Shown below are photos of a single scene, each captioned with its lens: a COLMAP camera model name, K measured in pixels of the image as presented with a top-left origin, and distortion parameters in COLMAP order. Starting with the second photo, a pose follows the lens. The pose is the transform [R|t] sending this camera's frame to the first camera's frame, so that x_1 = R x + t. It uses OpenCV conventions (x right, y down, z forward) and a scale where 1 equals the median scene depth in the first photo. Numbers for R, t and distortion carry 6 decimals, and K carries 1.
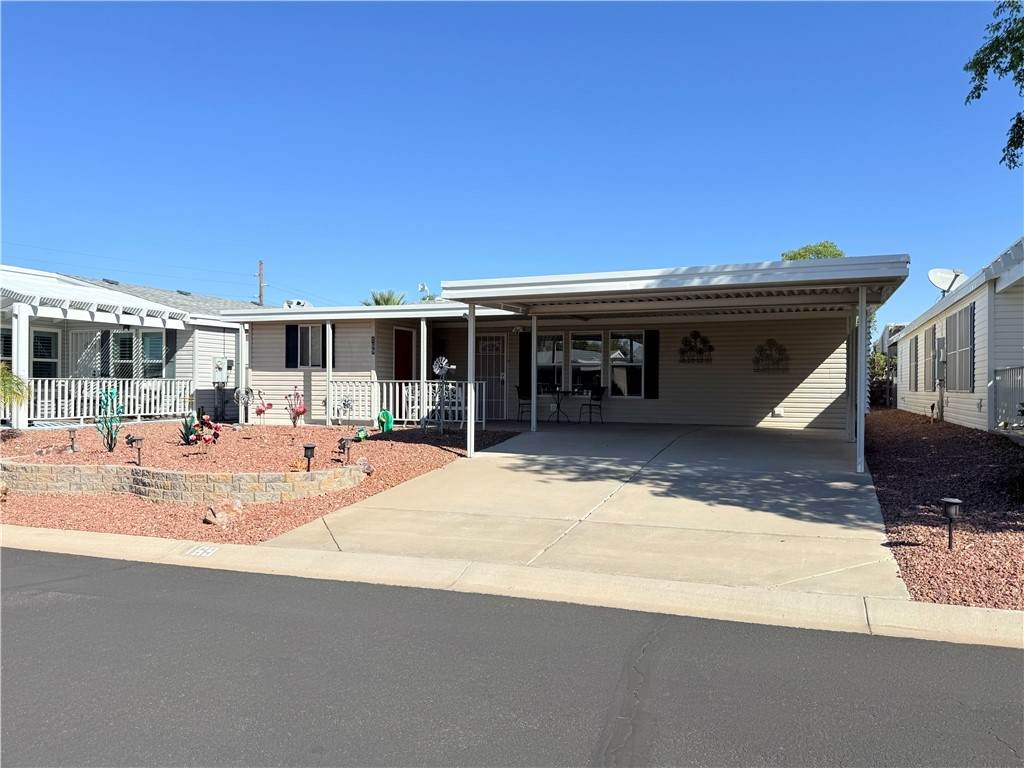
lens RADIAL K [[772.2, 0, 512.0], [0, 772.2, 384.0], [0, 0, 1]] dist [0.174586, -0.324380]
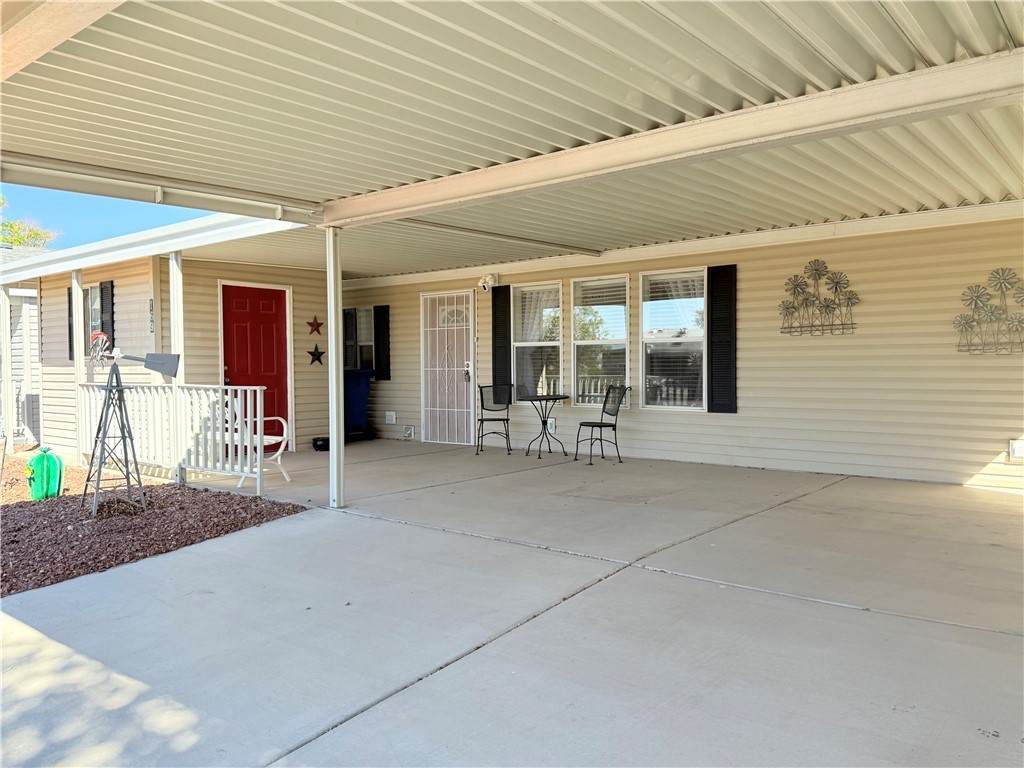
lens RADIAL K [[772.2, 0, 512.0], [0, 772.2, 384.0], [0, 0, 1]] dist [0.174586, -0.324380]
pose [[0.951502, -0.006266, -0.307580, 0.214948], [0.013336, 0.999693, 0.020891, -0.010417], [0.307354, -0.023980, 0.951293, 0.540830]]
